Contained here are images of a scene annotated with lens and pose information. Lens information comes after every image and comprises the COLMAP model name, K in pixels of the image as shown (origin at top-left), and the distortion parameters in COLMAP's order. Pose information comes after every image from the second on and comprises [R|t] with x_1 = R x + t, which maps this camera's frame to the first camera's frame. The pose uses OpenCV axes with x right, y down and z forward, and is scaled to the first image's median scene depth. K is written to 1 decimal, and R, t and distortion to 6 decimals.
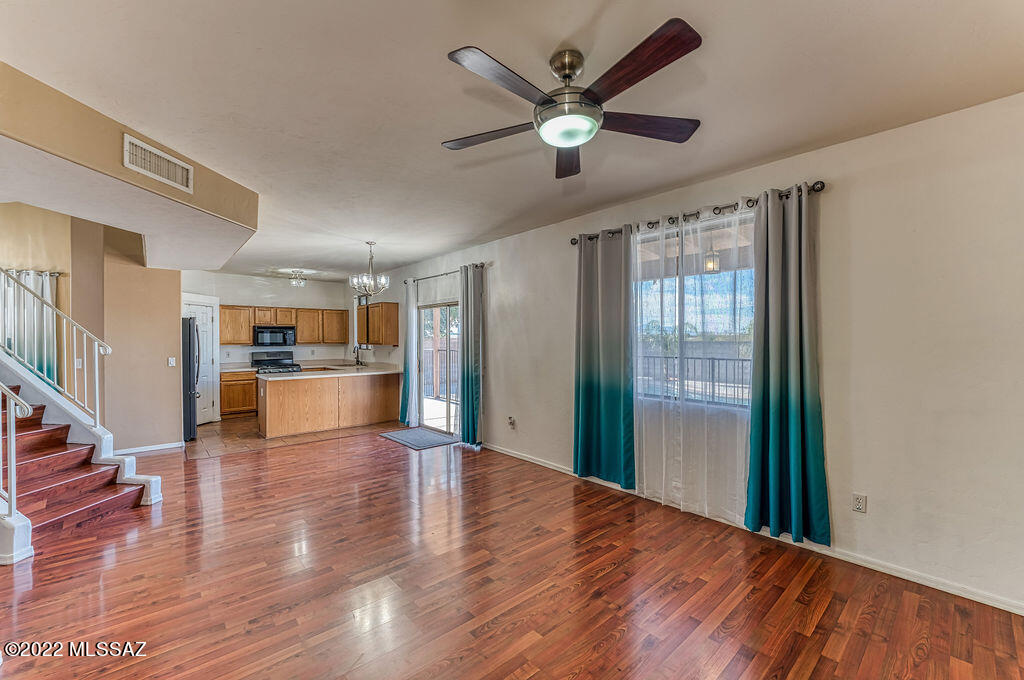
lens RADIAL K [[420.0, 0, 512.2], [0, 420.0, 340.1], [0, 0, 1]] dist [-0.013513, -0.000065]
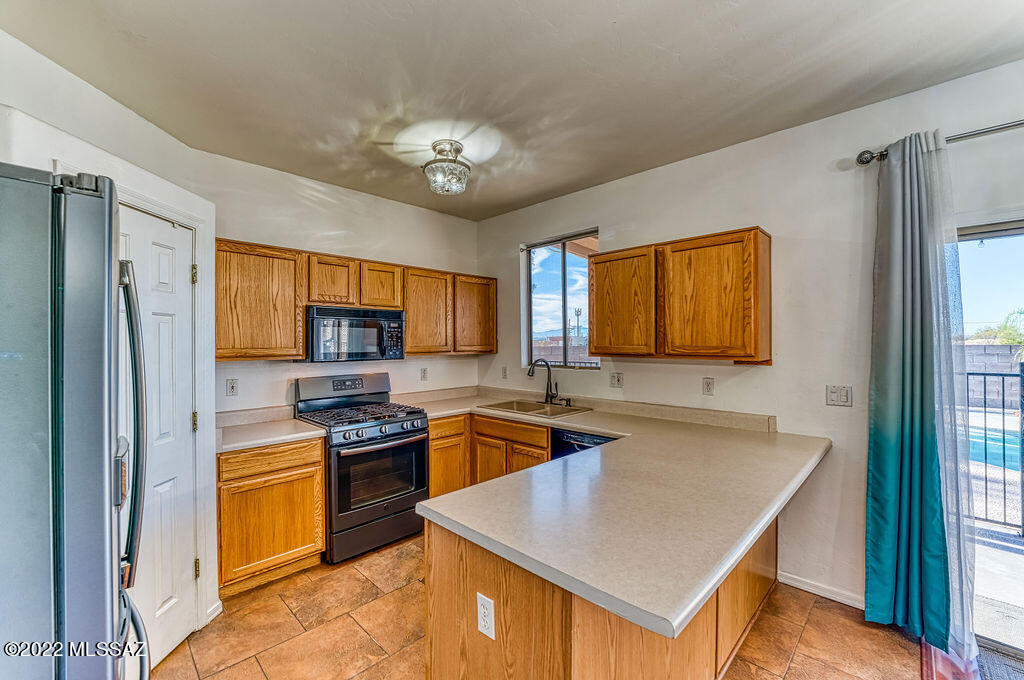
lens RADIAL K [[420.0, 0, 505.1], [0, 420.0, 339.8], [0, 0, 1]] dist [-0.013513, -0.000065]
pose [[0.997906, 0.000022, 0.064682, -0.486109], [0.000675, 0.999942, -0.010752, -0.001337], [-0.064678, 0.010773, 0.997848, 0.649334]]
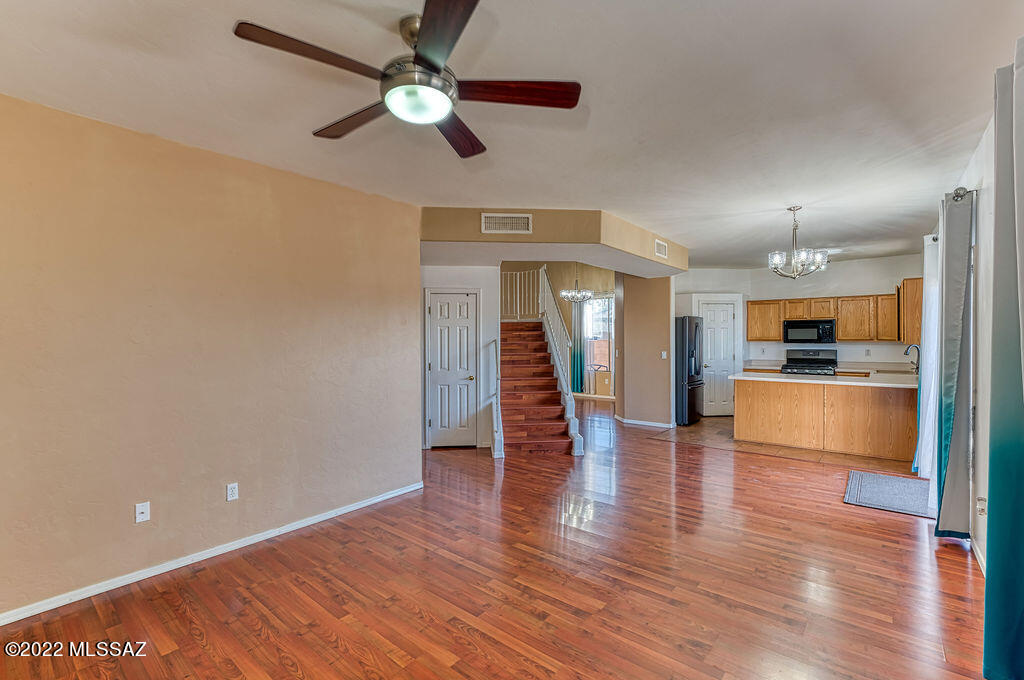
lens RADIAL K [[450.5, 0, 503.6], [0, 450.5, 344.8], [0, 0, 1]] dist [-0.013168, -0.000817]
pose [[0.152569, 0.019256, -0.988105, 0.267329], [0.002005, 0.999802, 0.019793, -0.002365], [0.988291, -0.005001, 0.152501, 0.249581]]
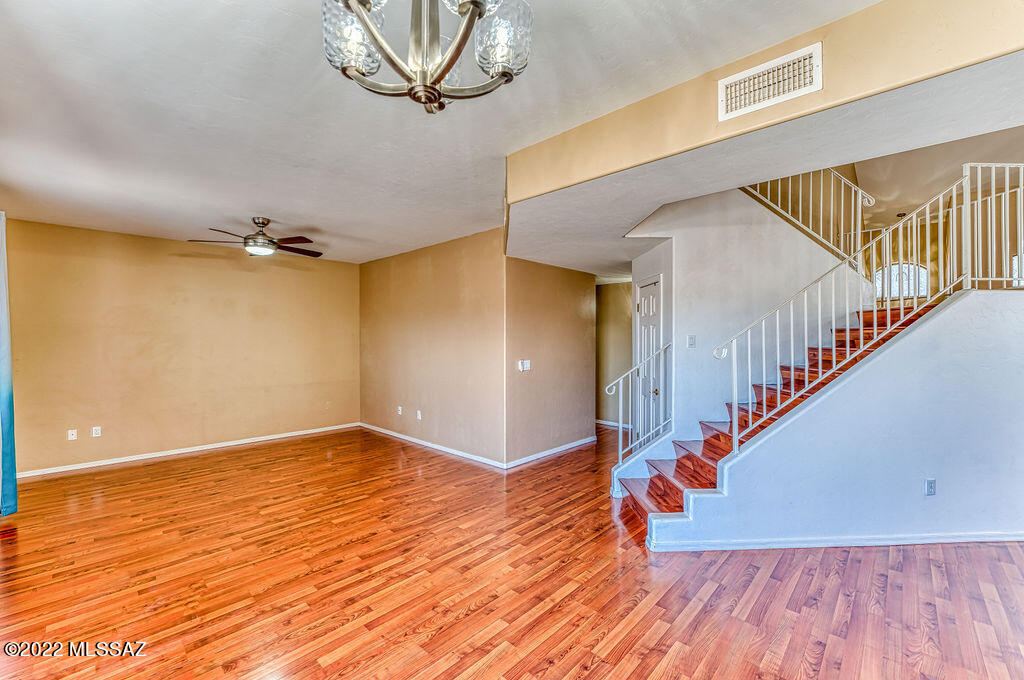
lens RADIAL K [[420.0, 0, 510.2], [0, 420.0, 339.2], [0, 0, 1]] dist [-0.013513, -0.000065]
pose [[-0.995882, 0.006356, -0.090441, -0.248968], [0.005915, 0.999969, 0.005144, -0.003855], [0.090471, 0.004588, -0.995889, 0.830484]]
